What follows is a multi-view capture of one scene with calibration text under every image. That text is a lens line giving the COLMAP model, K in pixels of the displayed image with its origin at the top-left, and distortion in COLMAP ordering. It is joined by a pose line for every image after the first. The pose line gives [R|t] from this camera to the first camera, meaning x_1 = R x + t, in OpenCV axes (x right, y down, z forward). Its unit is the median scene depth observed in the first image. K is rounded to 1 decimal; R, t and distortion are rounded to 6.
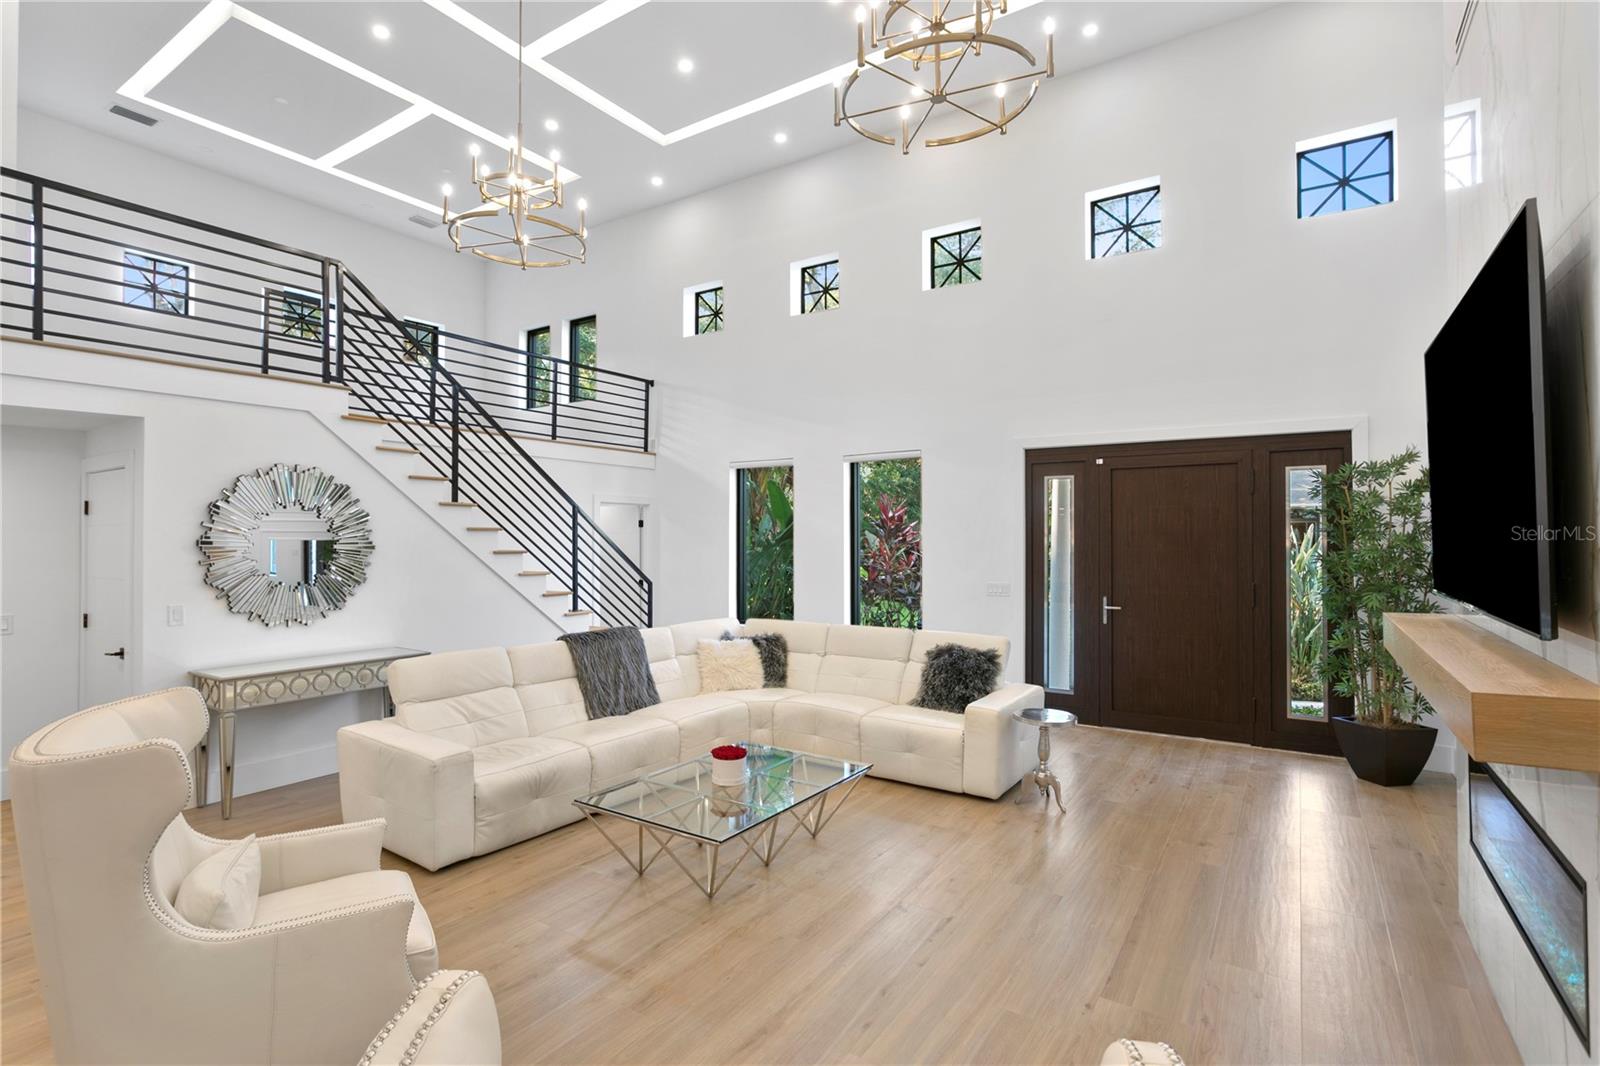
lens RADIAL K [[776.5, 0, 819.2], [0, 776.5, 529.0], [0, 0, 1]] dist [0.001323, 0.000566]
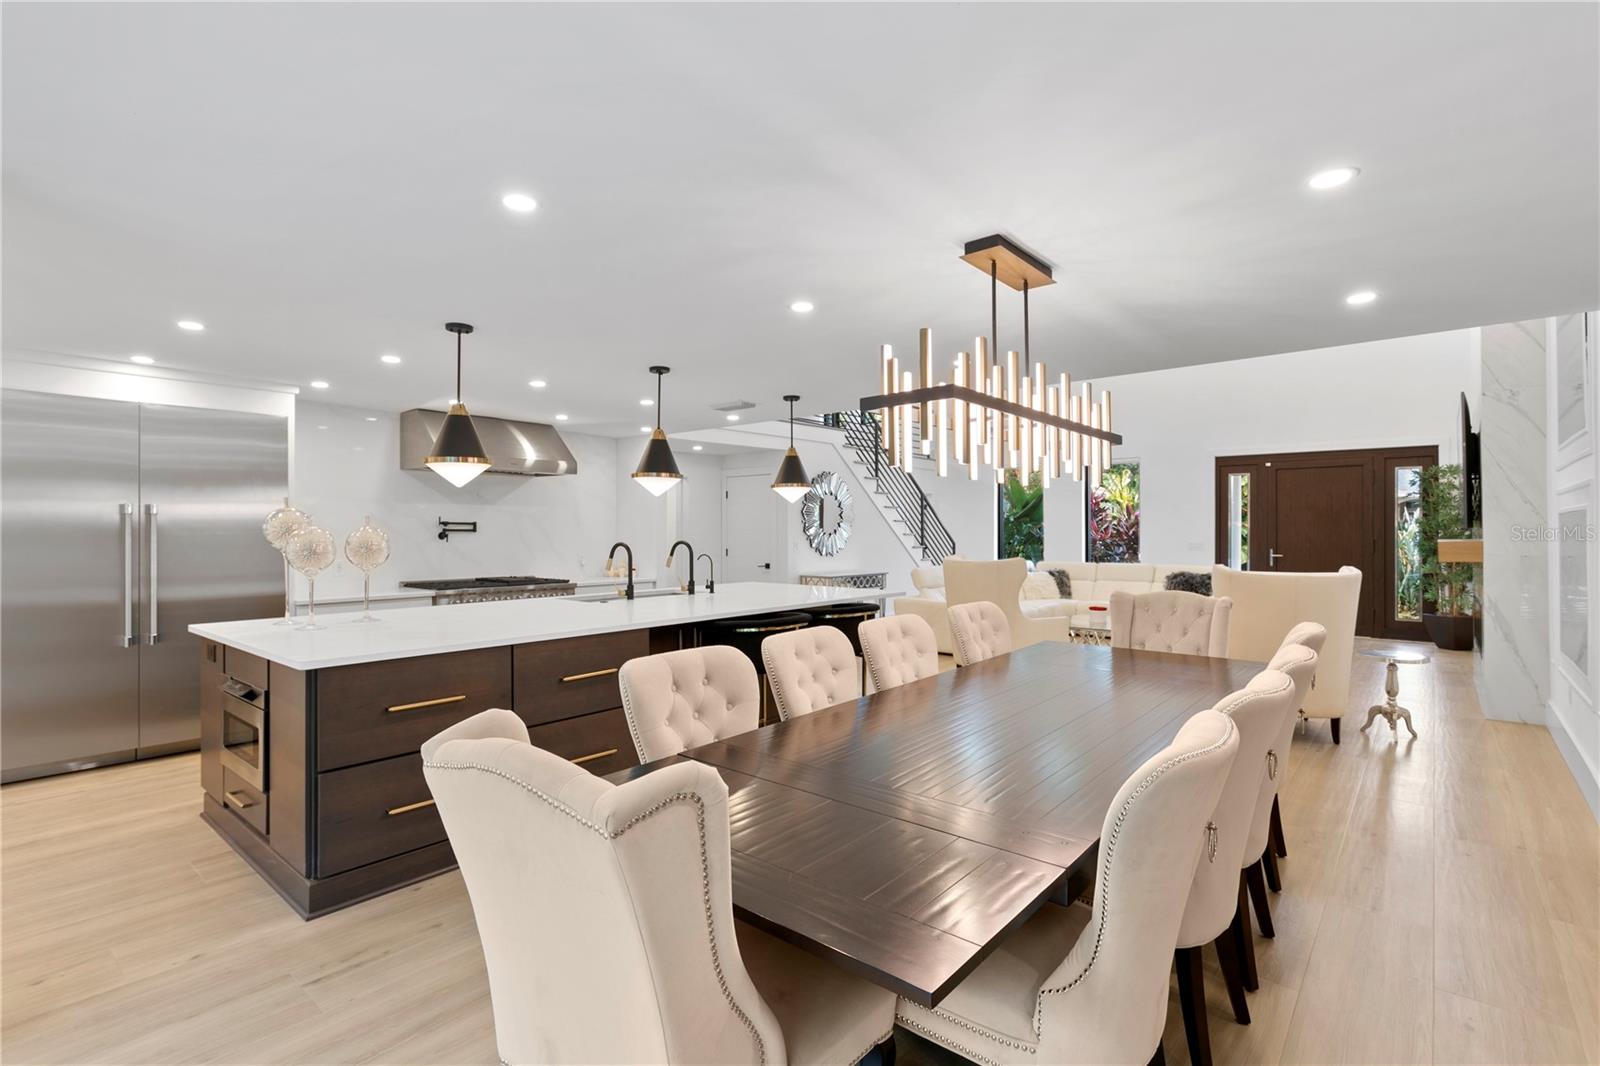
lens RADIAL K [[756.4, 0, 795.6], [0, 756.4, 527.7], [0, 0, 1]] dist [0.005537, 0.000919]
pose [[0.991213, 0.001188, -0.132268, -0.459336], [0.000738, 0.999894, 0.014511, 0.023875], [0.132271, -0.014481, 0.991108, -0.786276]]
